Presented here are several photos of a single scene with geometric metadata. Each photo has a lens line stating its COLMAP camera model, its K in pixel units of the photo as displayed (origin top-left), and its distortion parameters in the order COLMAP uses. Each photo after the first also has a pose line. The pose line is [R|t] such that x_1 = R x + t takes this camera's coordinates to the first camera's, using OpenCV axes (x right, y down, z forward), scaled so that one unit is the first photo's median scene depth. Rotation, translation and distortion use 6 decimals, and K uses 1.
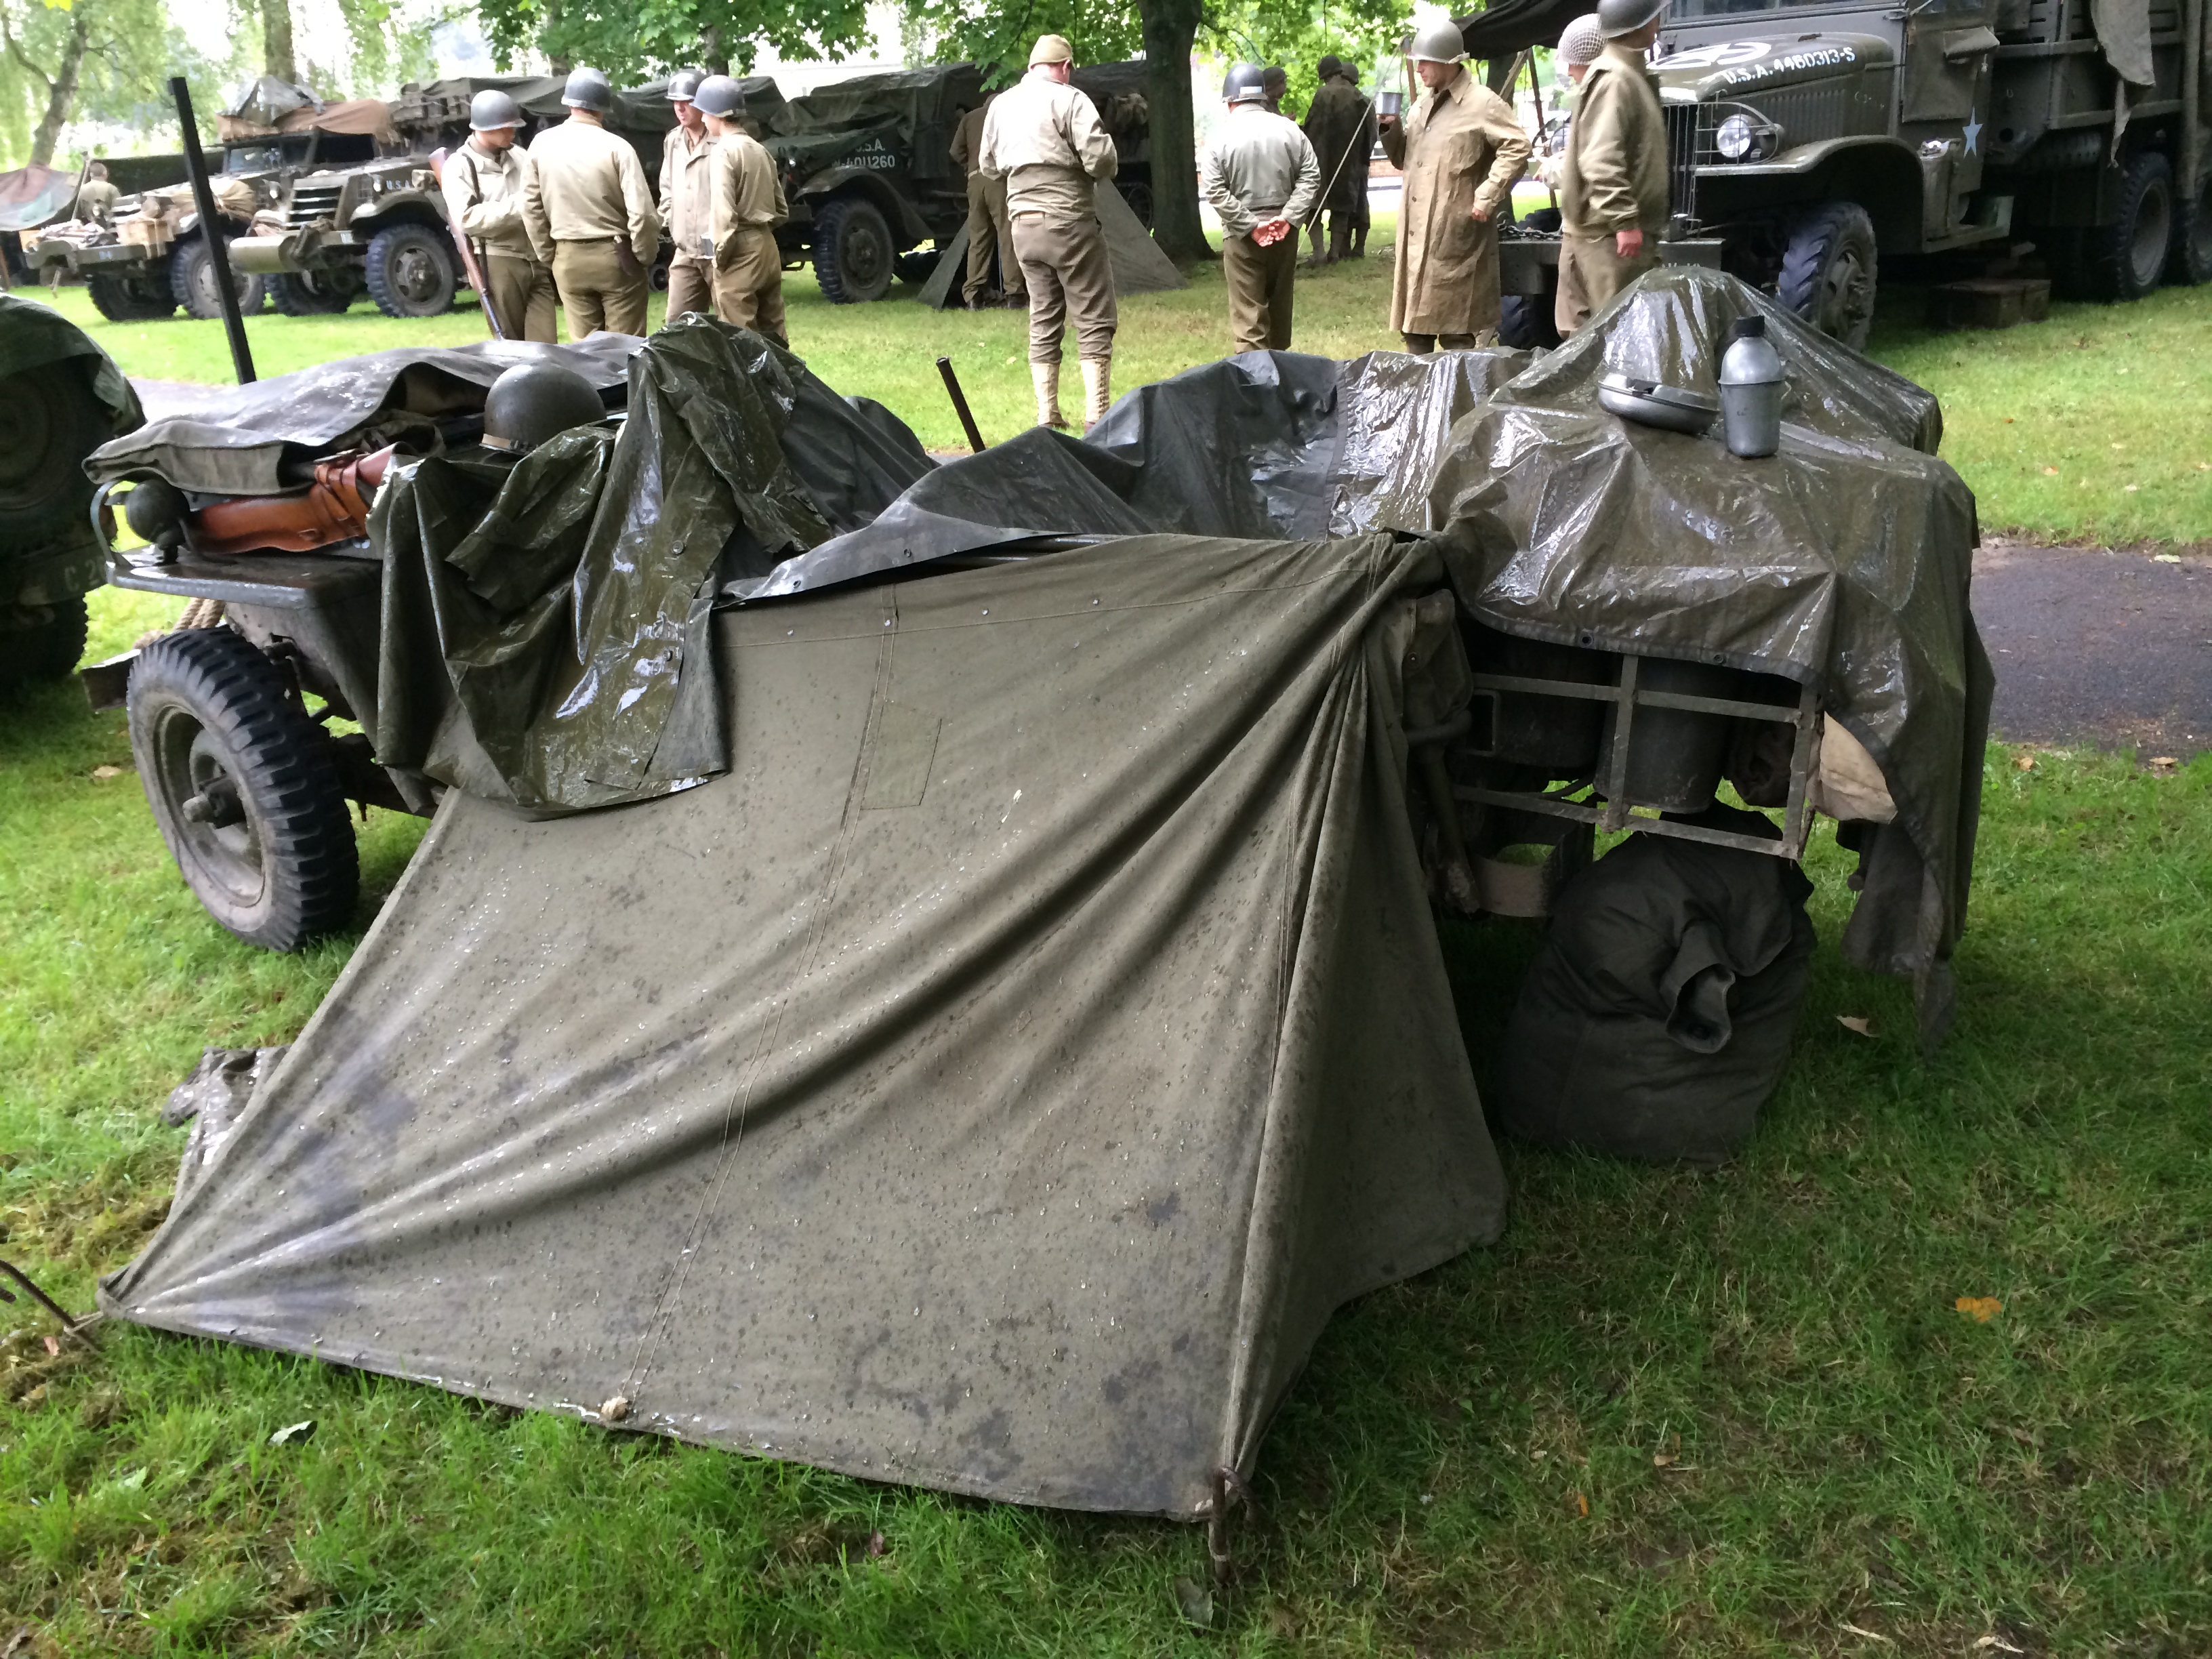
lens RADIAL K [[1932.1, 0, 1107.3], [0, 1932.1, 832.4], [0, 0, 1]] dist [0.092676, -0.101558]
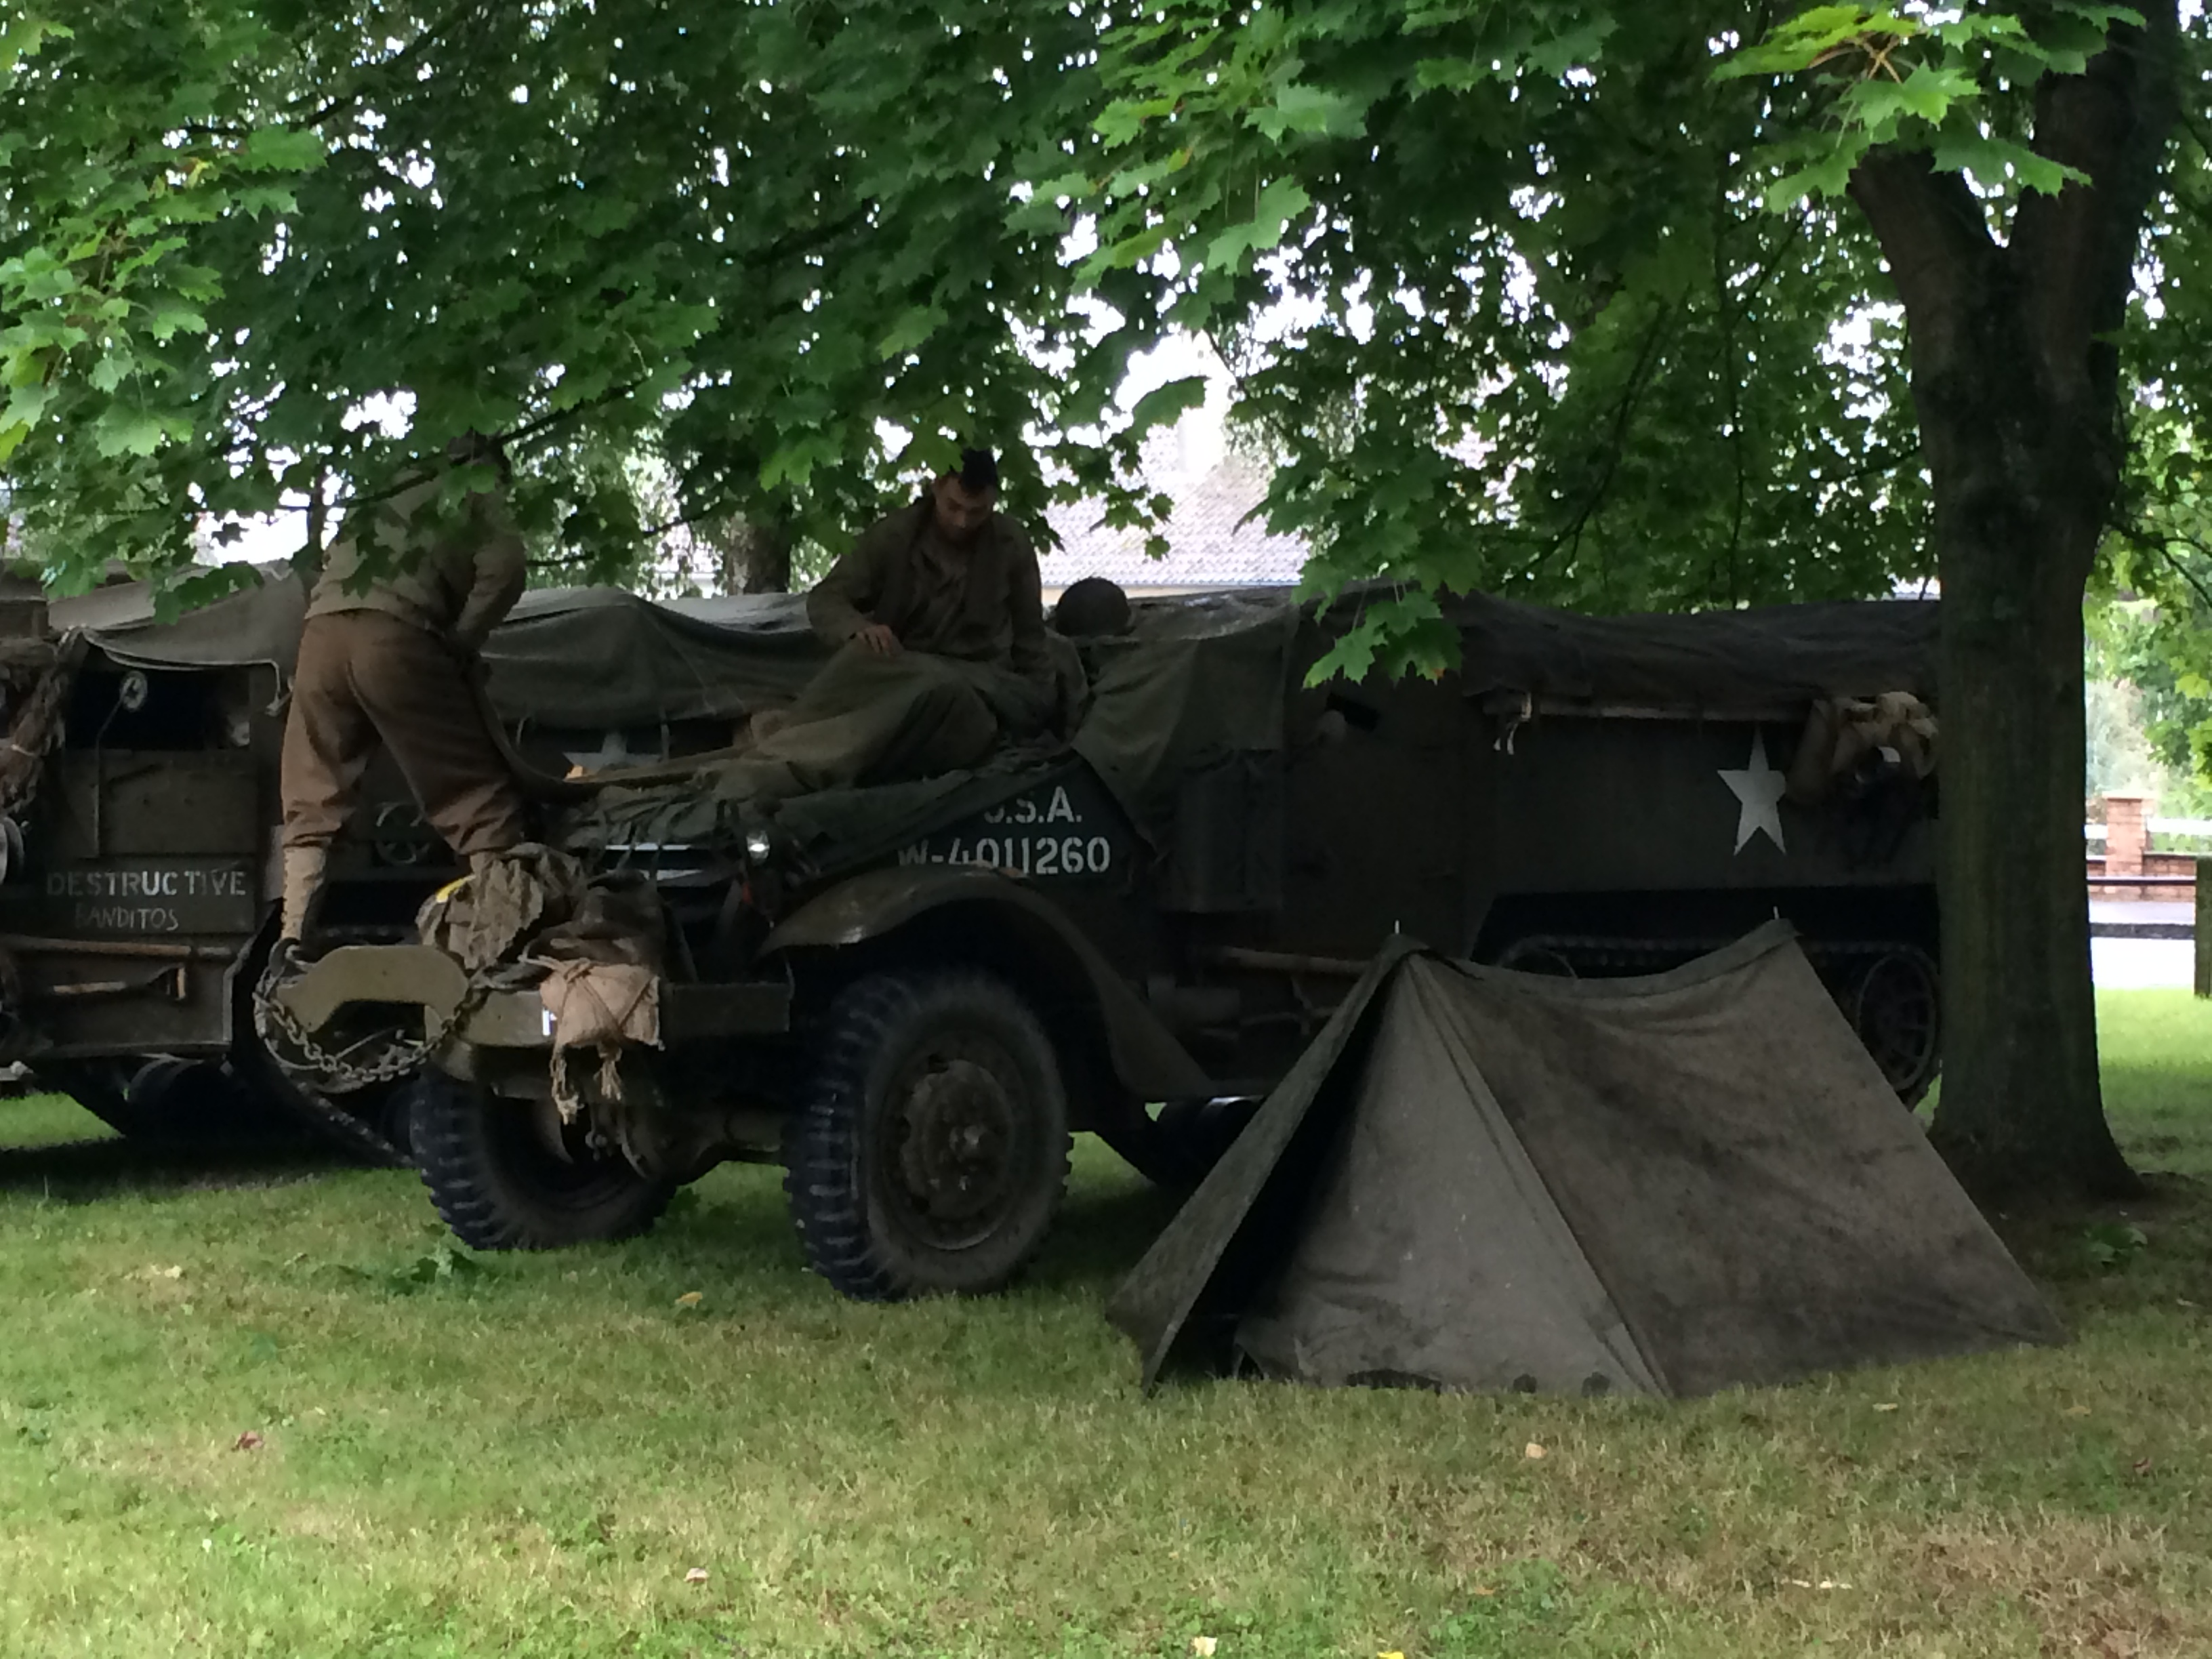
lens RADIAL K [[4167.6, 0, 1105.0], [0, 4167.6, 829.2], [0, 0, 1]] dist [0.027990, 0.060275]
pose [[0.983415, 0.065502, -0.169131, 0.002991], [-0.114618, 0.947144, -0.299633, -0.132733], [0.140565, 0.314049, 0.938943, 0.333713]]
